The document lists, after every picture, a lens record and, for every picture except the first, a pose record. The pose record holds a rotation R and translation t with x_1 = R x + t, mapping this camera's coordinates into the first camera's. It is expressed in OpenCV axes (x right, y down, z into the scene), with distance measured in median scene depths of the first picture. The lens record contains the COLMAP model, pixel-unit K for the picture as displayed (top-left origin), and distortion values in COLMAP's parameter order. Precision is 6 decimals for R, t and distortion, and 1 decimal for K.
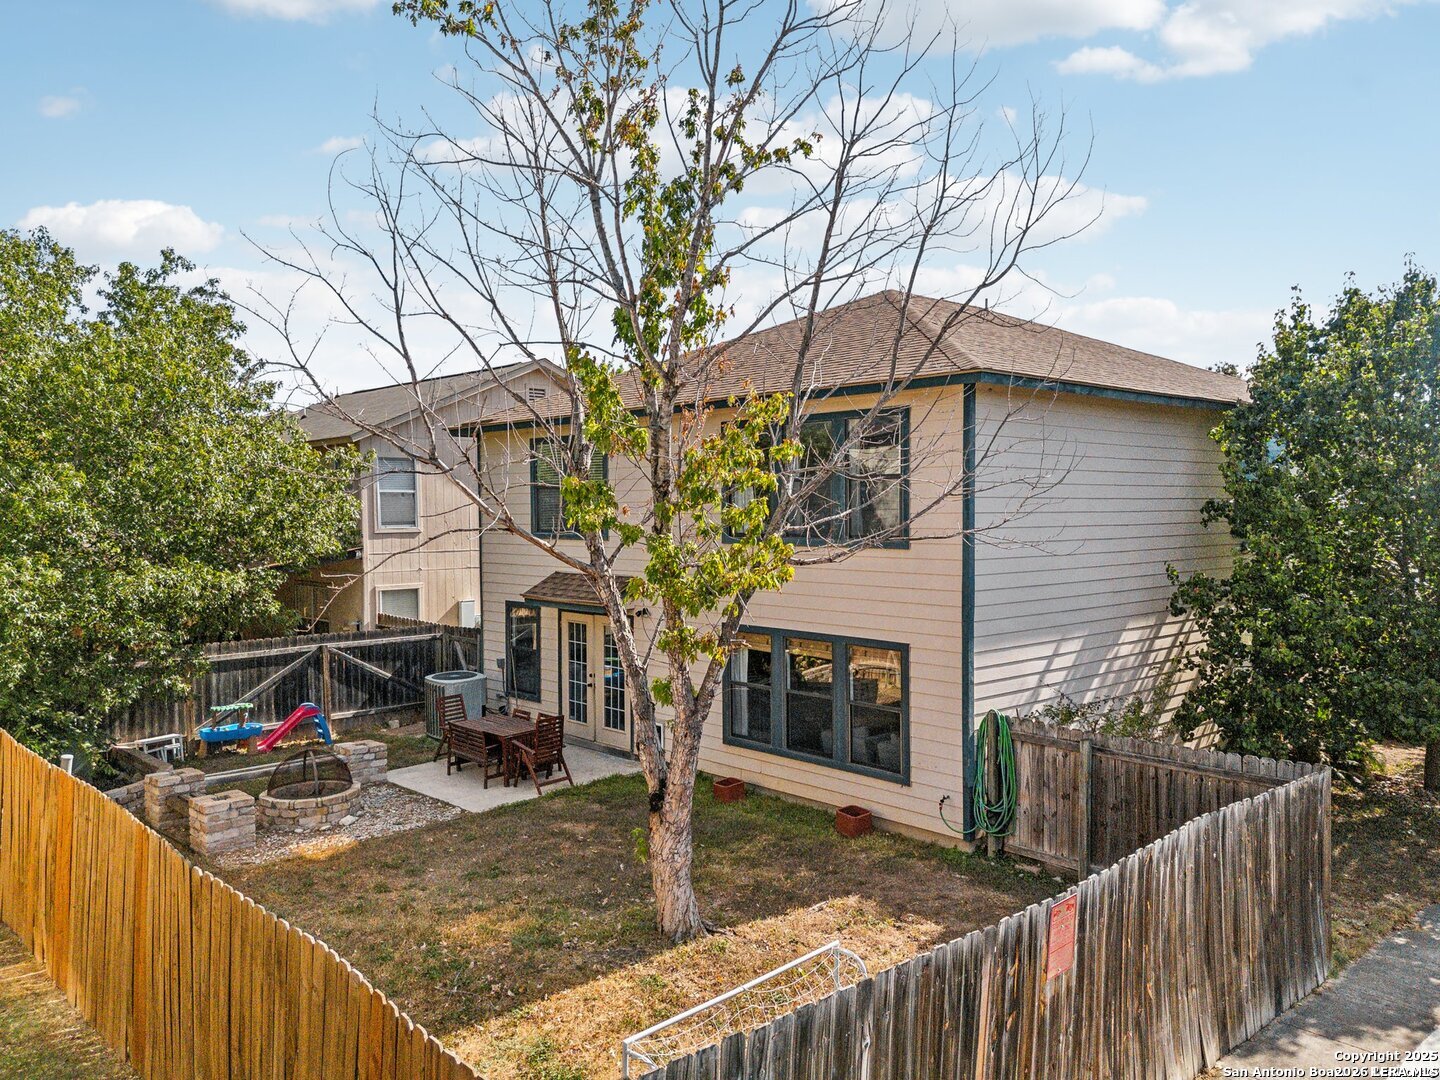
lens RADIAL K [[1117.7, 0, 720.0], [0, 1117.7, 540.0], [0, 0, 1]] dist [0.075838, -0.087575]
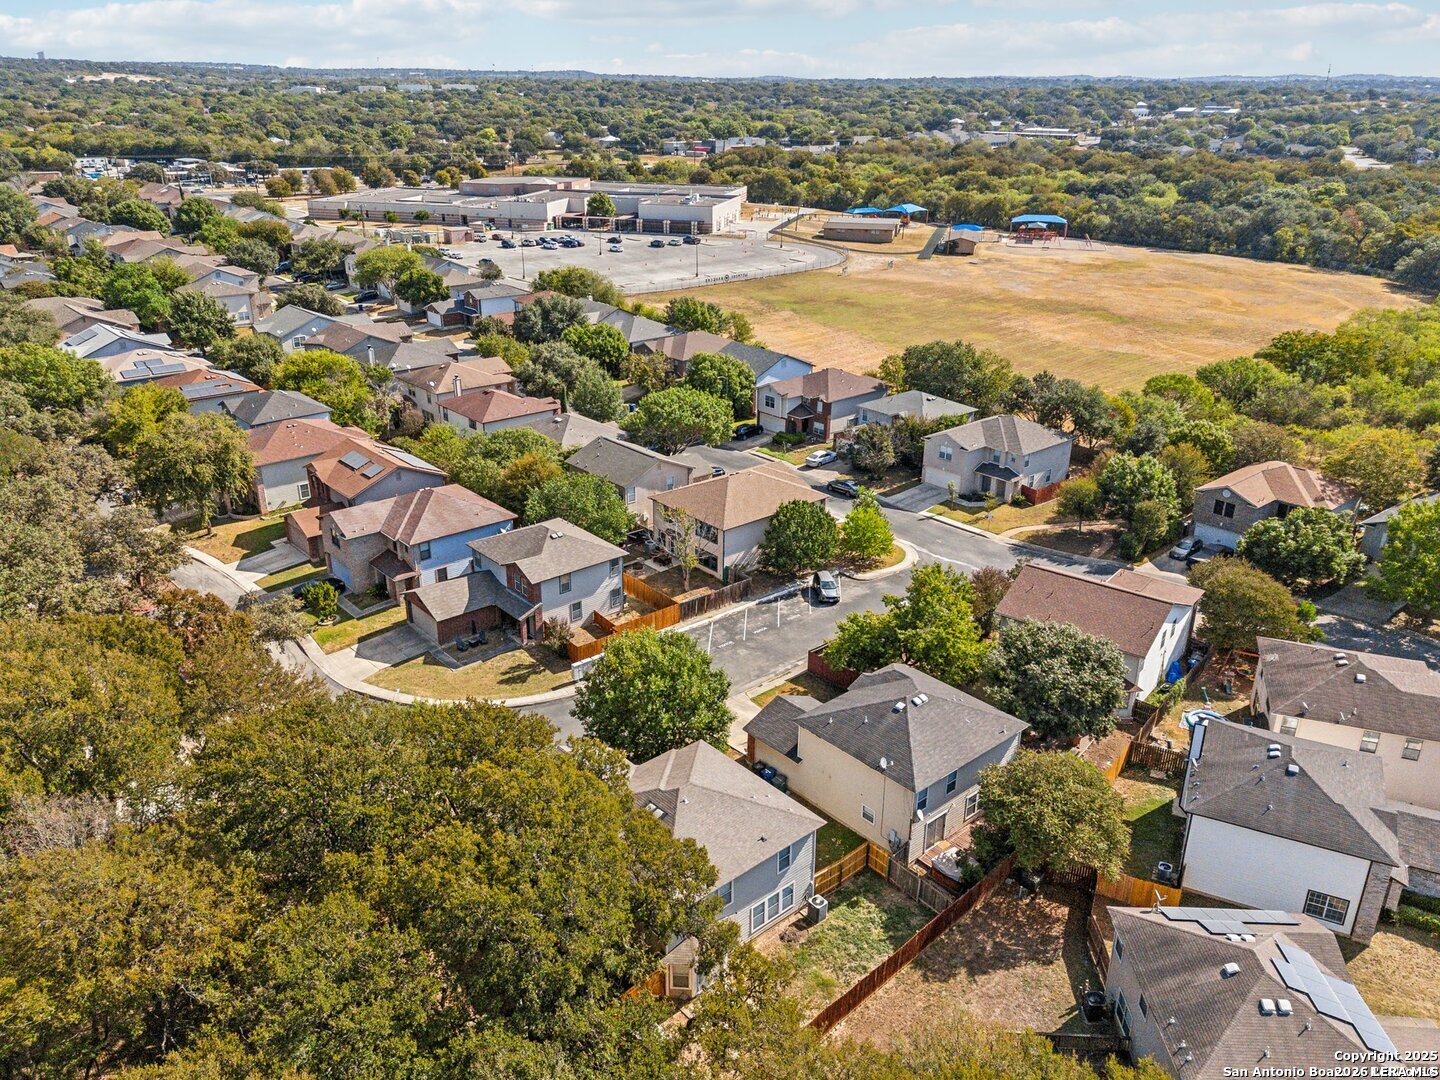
lens RADIAL K [[1080.0, 0, 720.0], [0, 1080.0, 540.0], [0, 0, 1]] dist [0.107802, -0.144966]
pose [[0.999390, 0.024136, -0.025255, 0.391691], [-0.013777, 0.936656, 0.349979, -2.776896], [0.032102, -0.349418, 0.936417, -6.314795]]
